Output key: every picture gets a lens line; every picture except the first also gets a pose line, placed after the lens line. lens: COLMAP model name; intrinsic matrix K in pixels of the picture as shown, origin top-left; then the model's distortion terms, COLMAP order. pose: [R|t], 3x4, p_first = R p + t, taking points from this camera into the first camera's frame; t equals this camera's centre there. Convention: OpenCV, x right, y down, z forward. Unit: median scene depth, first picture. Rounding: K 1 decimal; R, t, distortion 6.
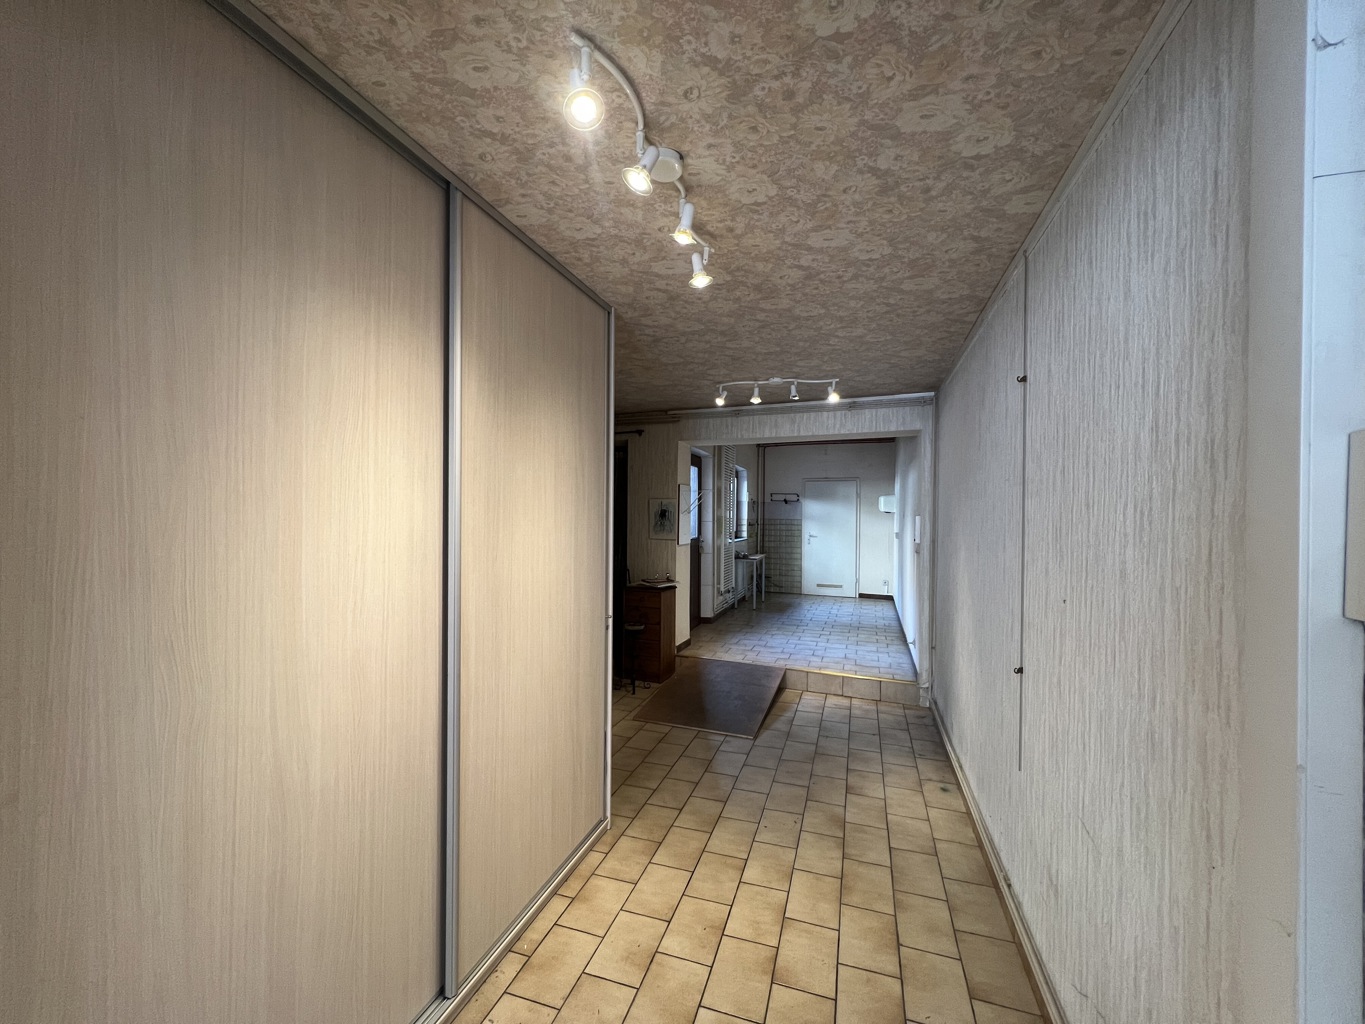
lens RADIAL K [[543.9, 0, 674.7], [0, 543.9, 516.3], [0, 0, 1]] dist [0.000288, -0.000015]
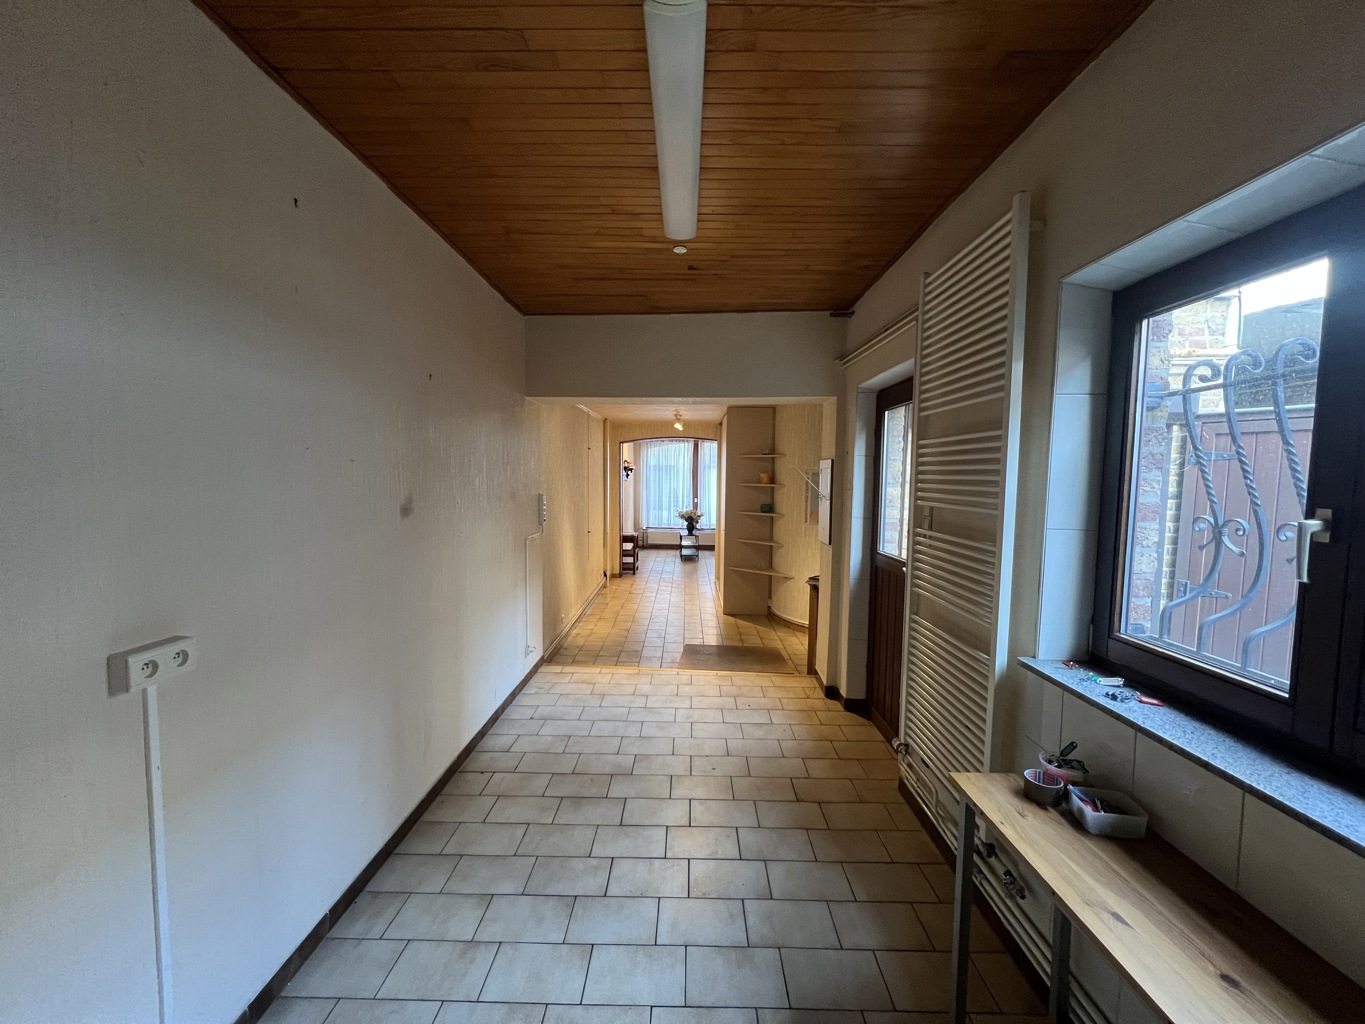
lens RADIAL K [[543.9, 0, 678.2], [0, 543.9, 514.6], [0, 0, 1]] dist [0.000288, -0.000015]
pose [[-0.951120, 0.002302, -0.308814, 0.259200], [-0.020417, 0.997316, 0.070317, -0.019453], [0.308147, 0.073185, -0.948520, 0.995386]]
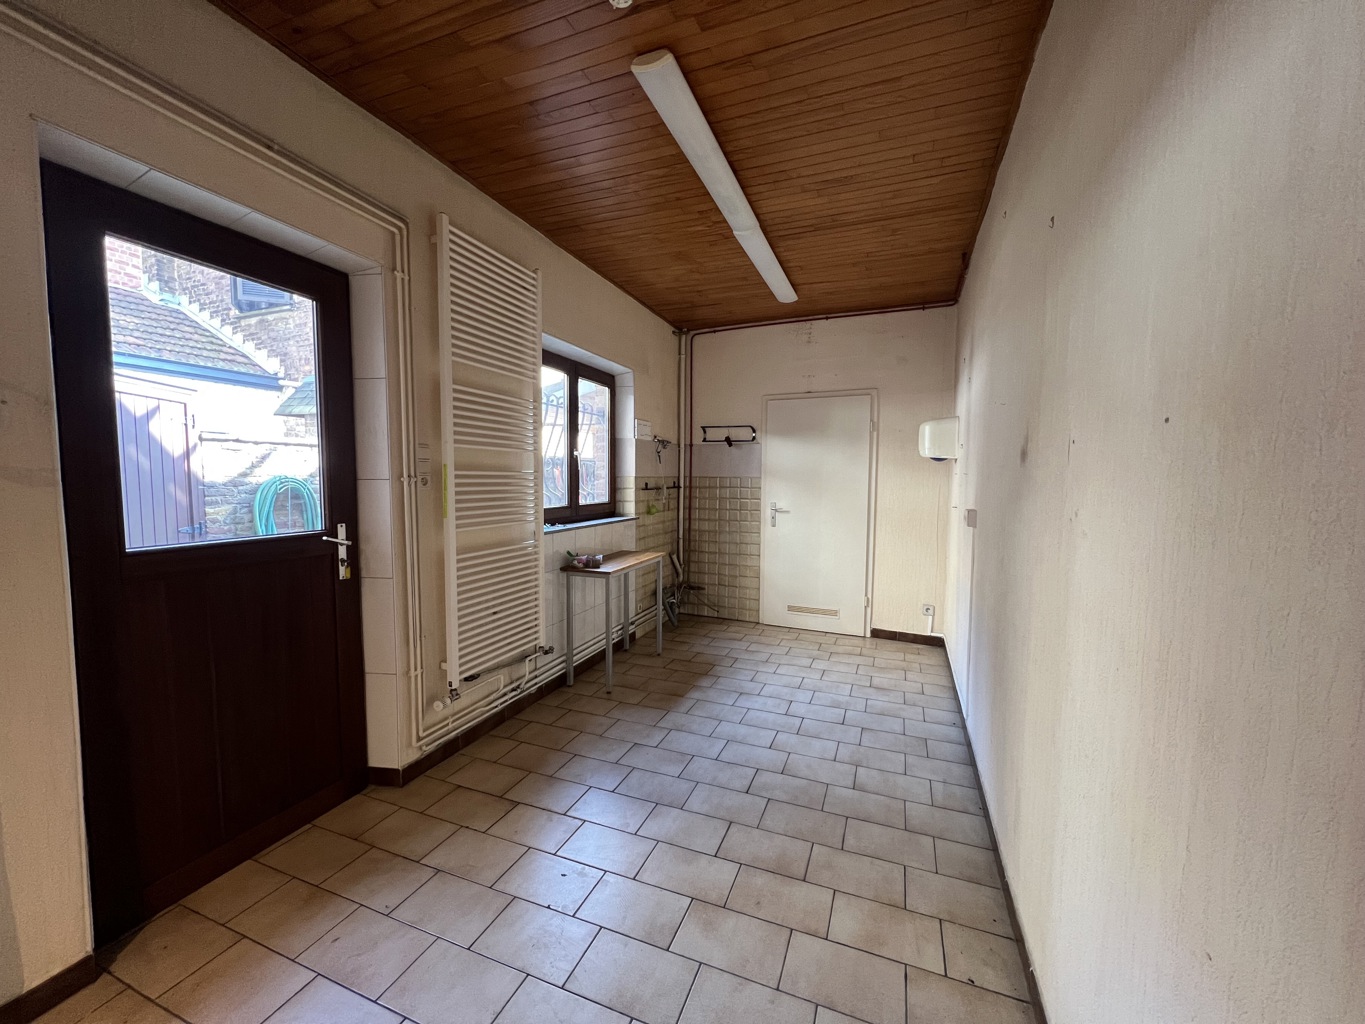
lens RADIAL K [[543.9, 0, 679.4], [0, 543.9, 510.6], [0, 0, 1]] dist [0.000288, -0.000015]
pose [[0.998942, 0.002159, -0.045933, 0.192073], [0.000584, 0.998222, 0.059605, 0.006691], [0.045980, -0.059569, 0.997165, 0.520504]]
